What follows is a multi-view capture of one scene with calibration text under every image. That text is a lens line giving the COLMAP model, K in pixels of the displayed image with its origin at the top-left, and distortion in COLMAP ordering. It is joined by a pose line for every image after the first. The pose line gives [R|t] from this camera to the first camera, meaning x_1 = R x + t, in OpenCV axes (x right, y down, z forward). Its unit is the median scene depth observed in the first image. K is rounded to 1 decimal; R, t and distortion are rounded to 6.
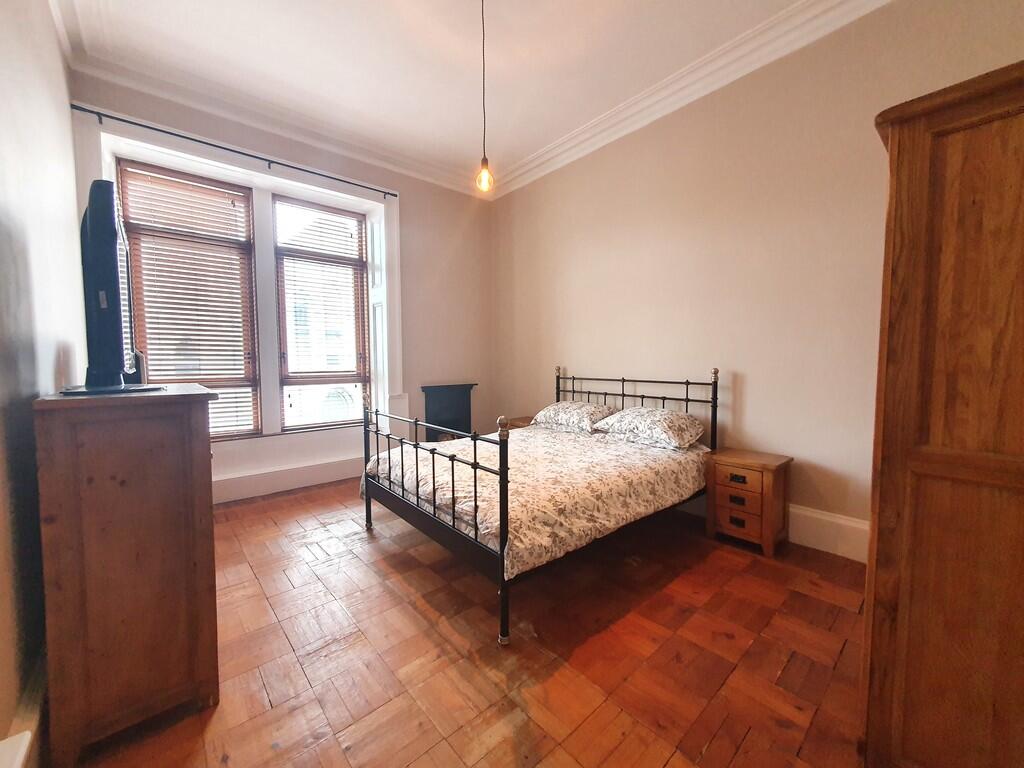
lens RADIAL K [[400.8, 0, 509.6], [0, 400.8, 380.1], [0, 0, 1]] dist [0.003270, 0.000095]
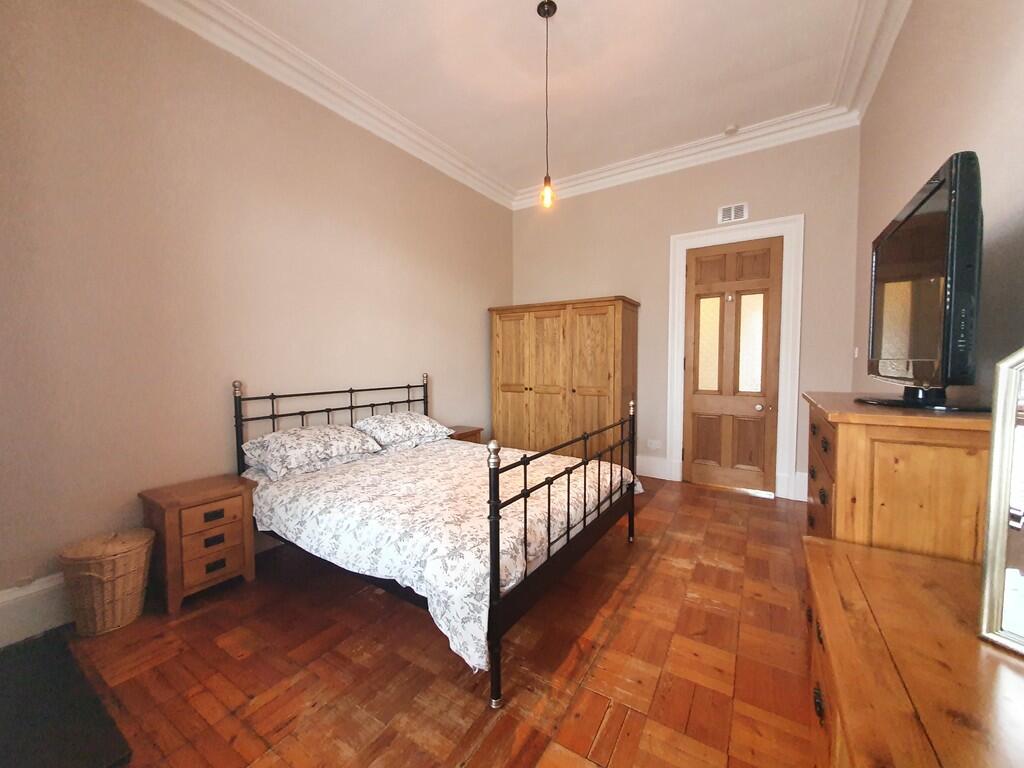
lens RADIAL K [[400.8, 0, 511.5], [0, 400.8, 383.5], [0, 0, 1]] dist [0.003270, 0.000095]
pose [[-0.292131, -0.033904, 0.955777, -0.669146], [0.069222, 0.996001, 0.056488, -0.041410], [-0.953870, 0.082662, -0.288616, 0.928997]]
